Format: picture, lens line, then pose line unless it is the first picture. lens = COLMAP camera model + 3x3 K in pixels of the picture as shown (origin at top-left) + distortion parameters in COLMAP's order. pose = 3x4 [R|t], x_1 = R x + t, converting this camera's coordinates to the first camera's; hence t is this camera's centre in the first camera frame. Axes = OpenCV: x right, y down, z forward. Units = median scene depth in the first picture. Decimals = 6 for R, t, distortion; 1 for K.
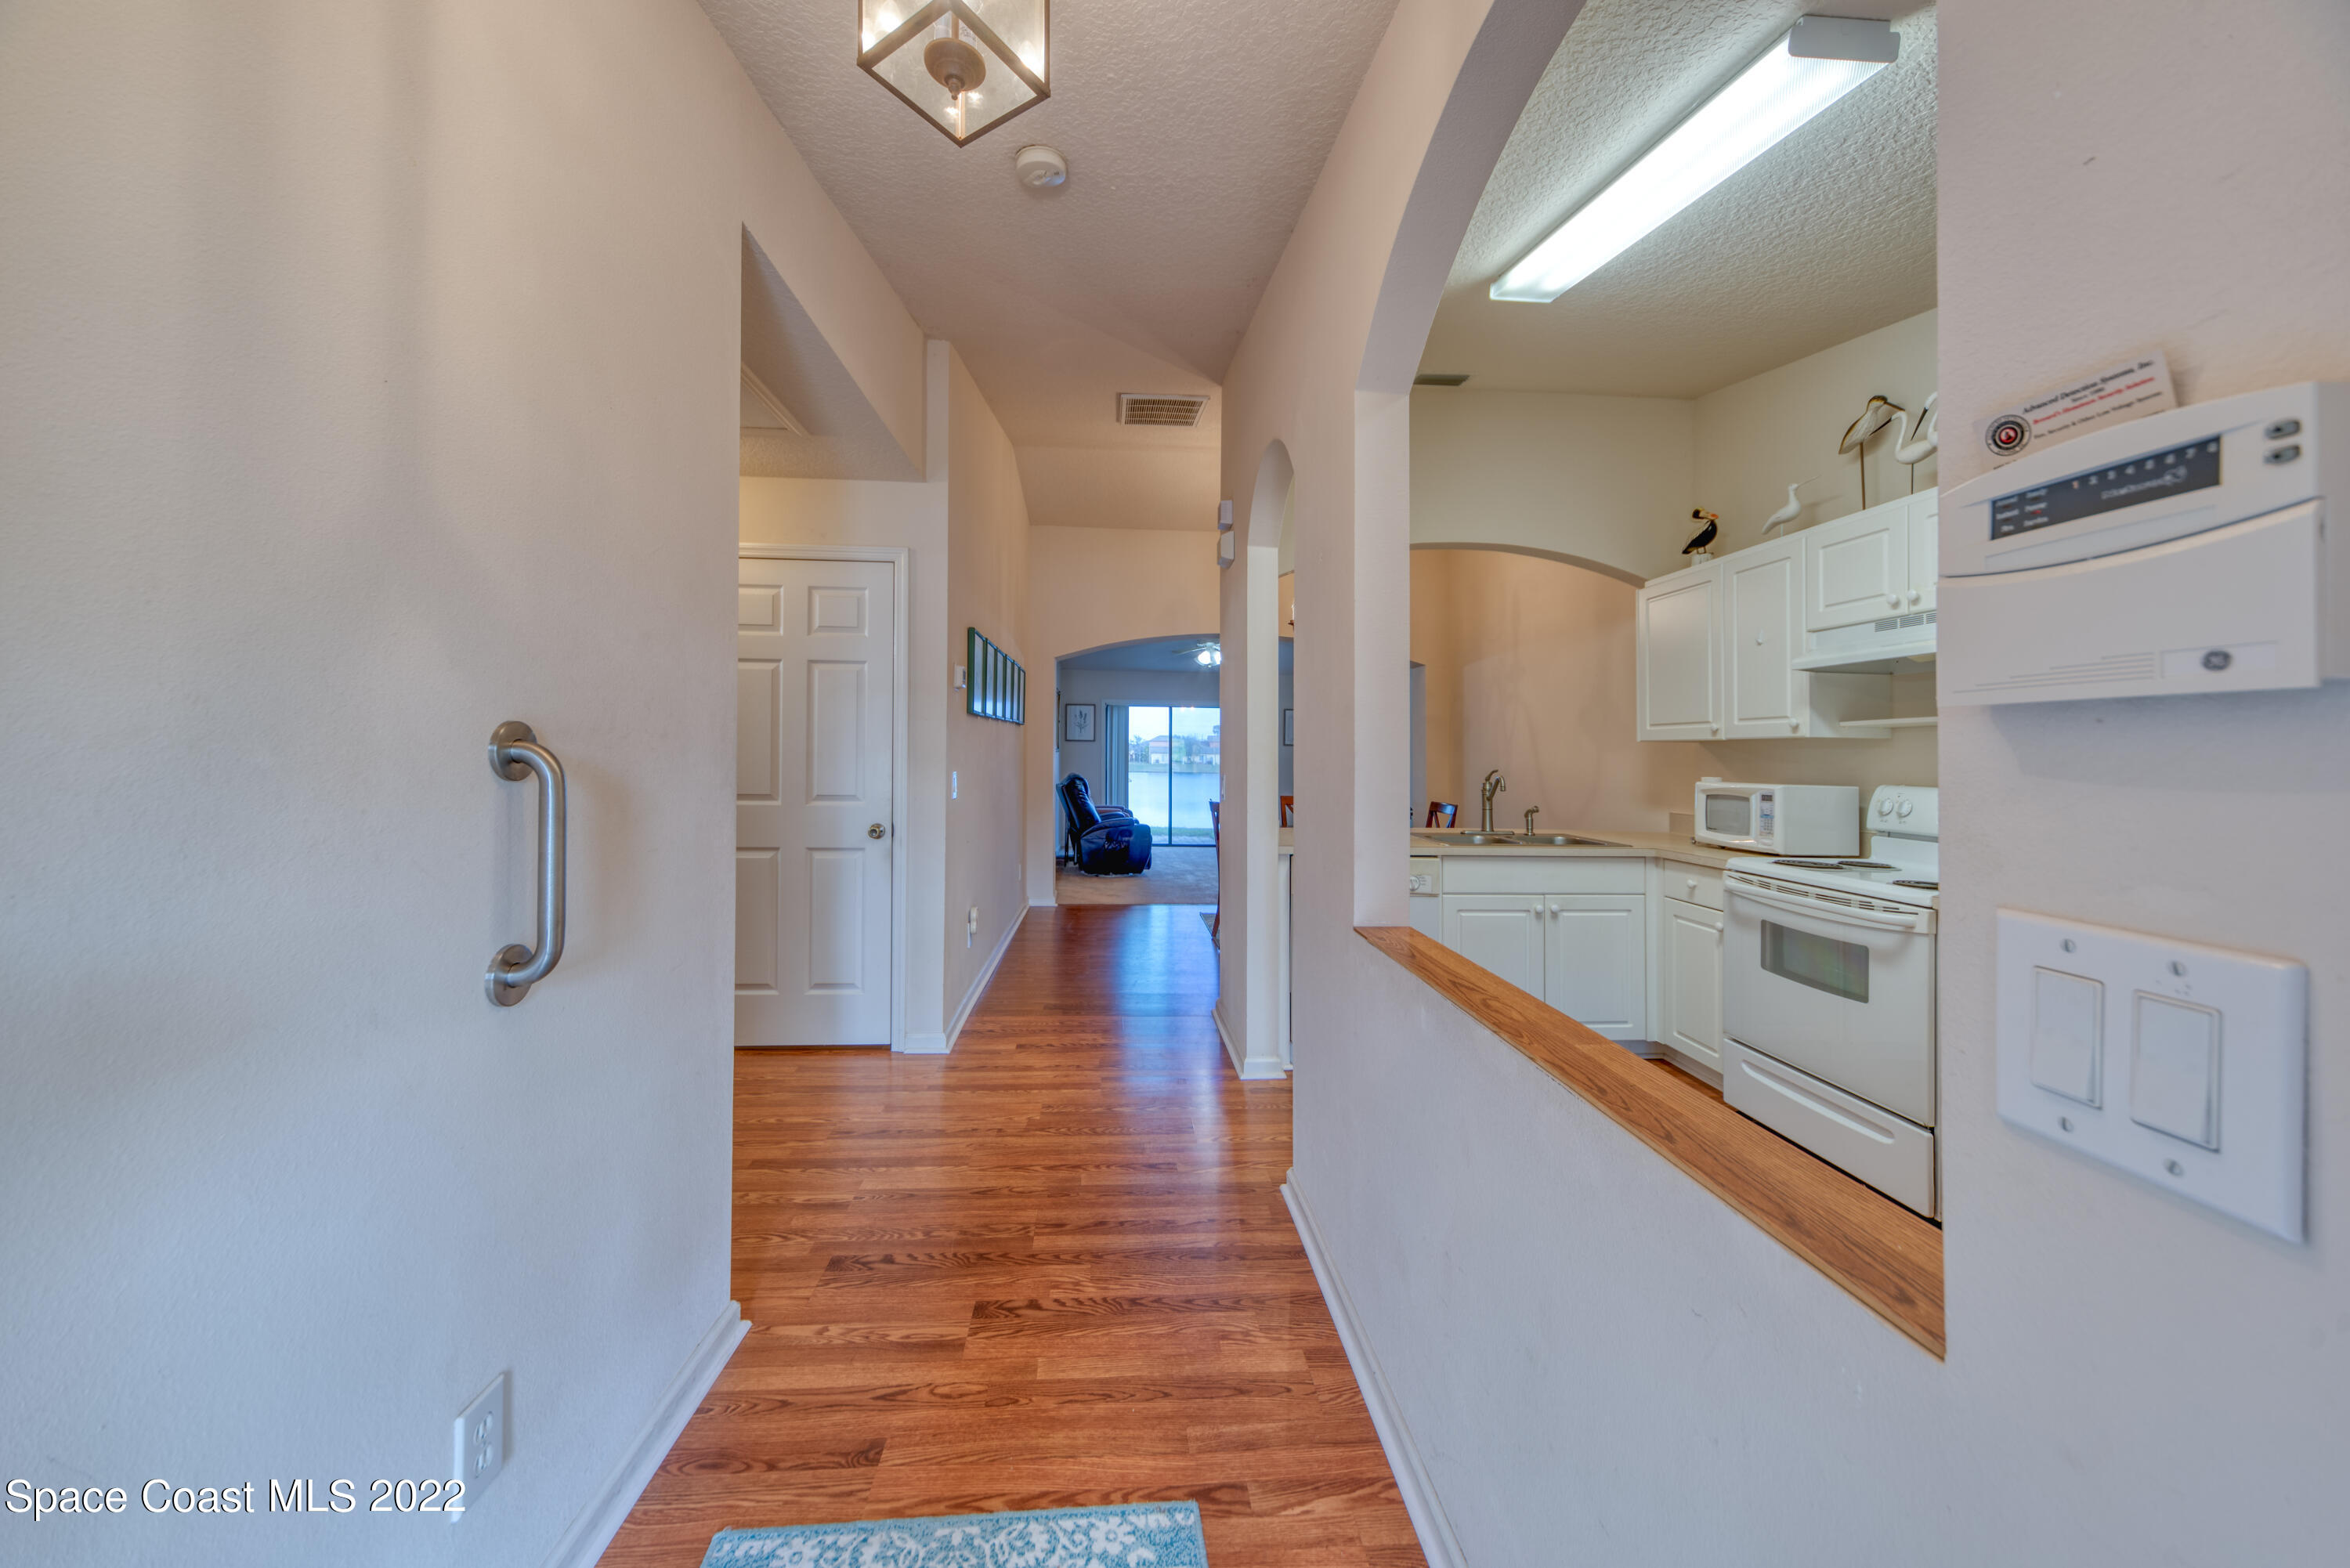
lens RADIAL K [[817.4, 0, 1161.0], [0, 817.4, 754.0], [0, 0, 1]] dist [-0.001835, 0.002261]
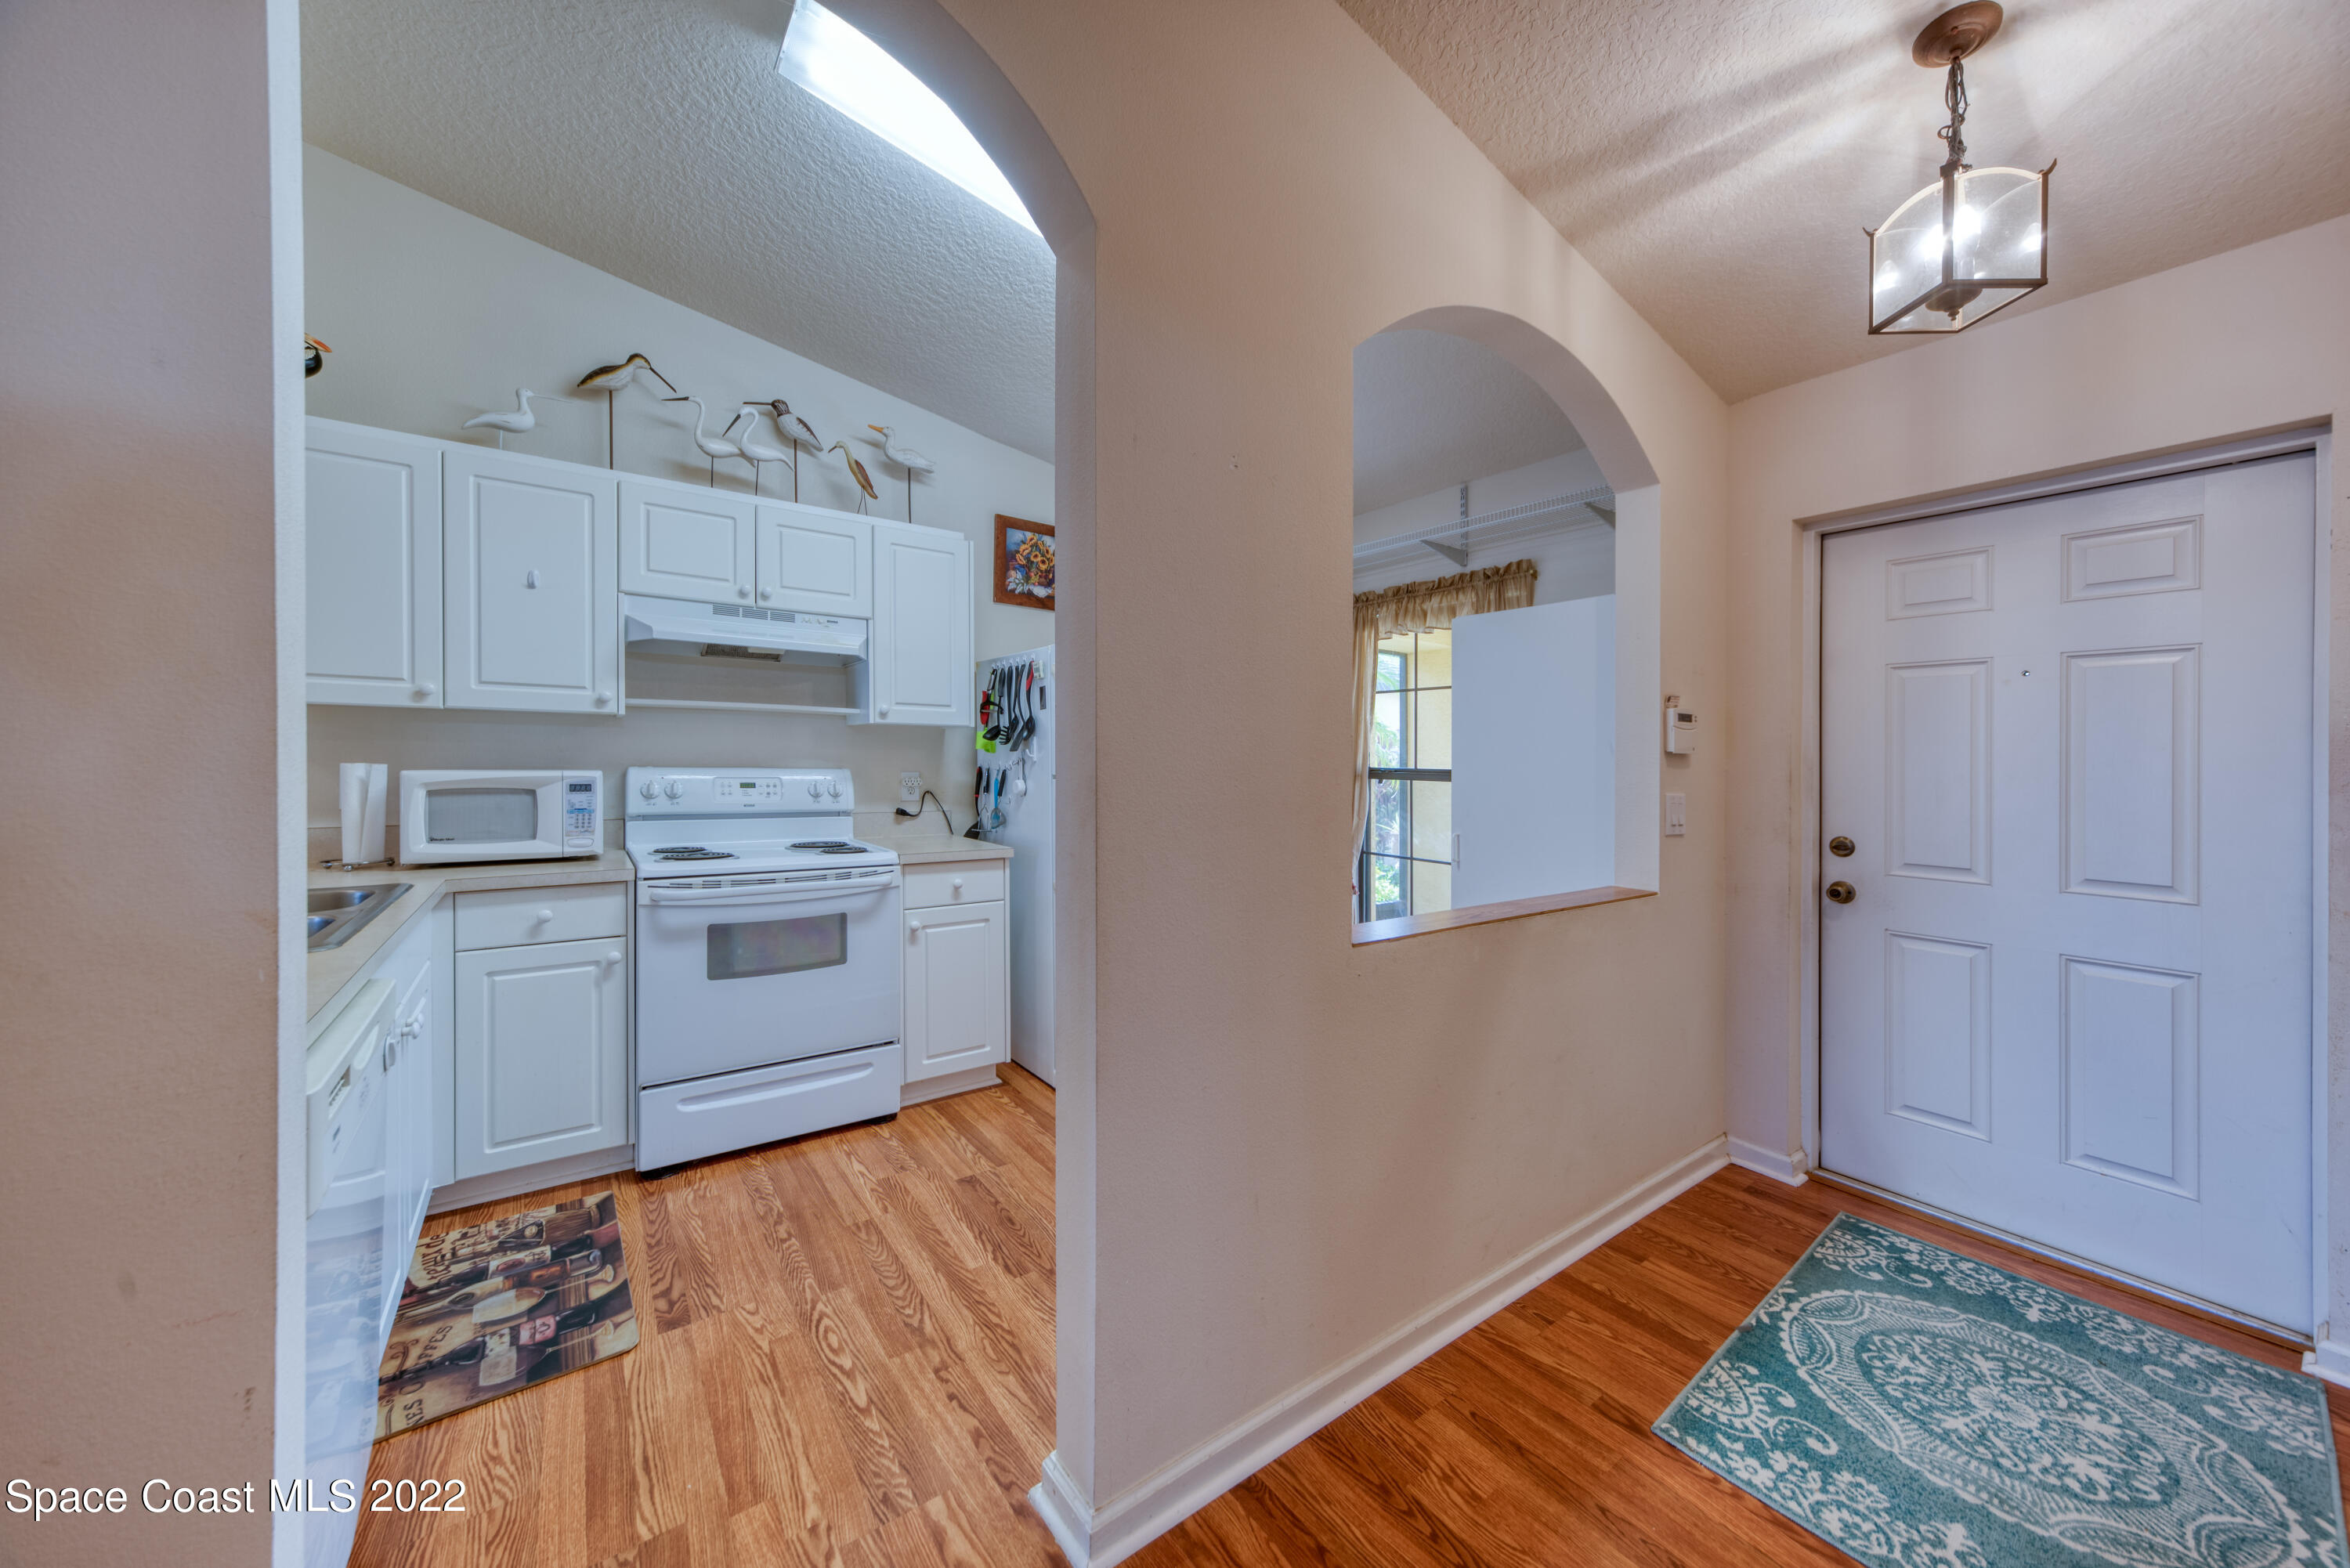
lens RADIAL K [[817.4, 0, 1161.9], [0, 817.4, 761.9], [0, 0, 1]] dist [-0.001835, 0.002261]
pose [[-0.526904, -0.031917, 0.849325, -0.244057], [-0.024628, 0.999448, 0.022280, -0.004192], [-0.849568, -0.009177, -0.527400, 0.999737]]
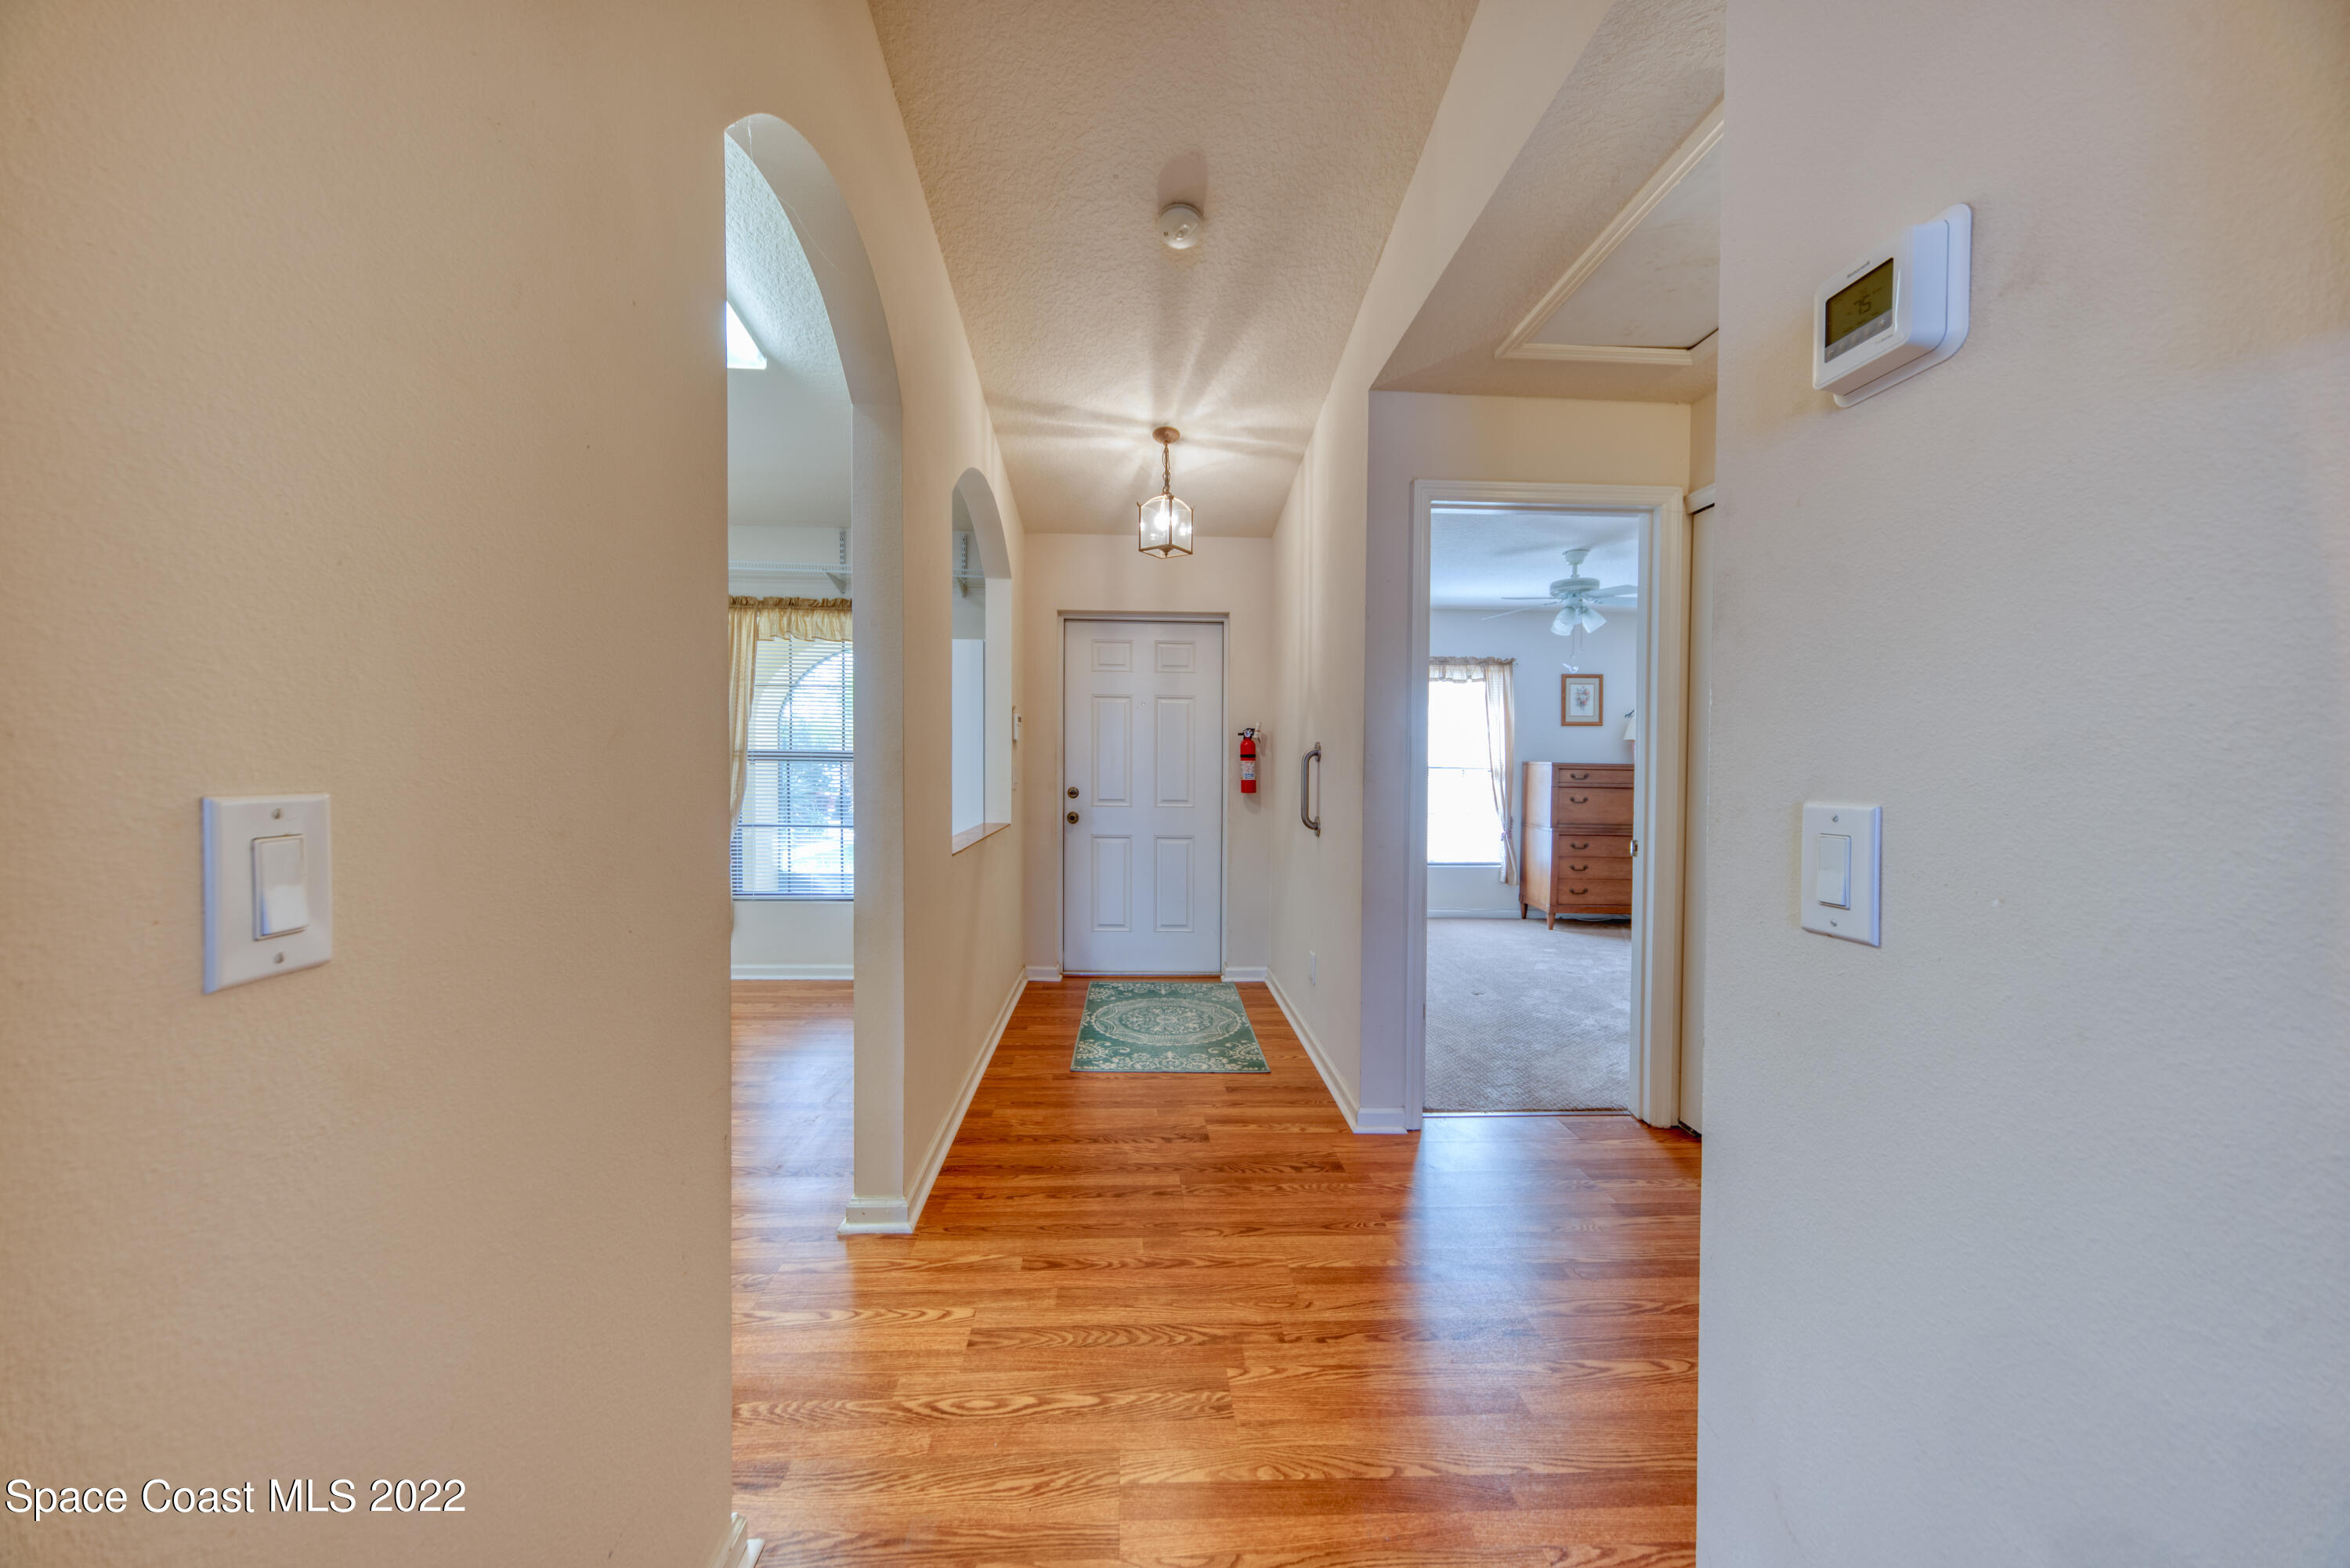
lens RADIAL K [[817.4, 0, 1152.7], [0, 817.4, 757.1], [0, 0, 1]] dist [-0.001835, 0.002261]
pose [[-0.998978, -0.030671, 0.033214, -0.098159], [-0.030760, 0.999524, -0.002162, 0.018156], [-0.033132, -0.003181, -0.999446, 1.494048]]
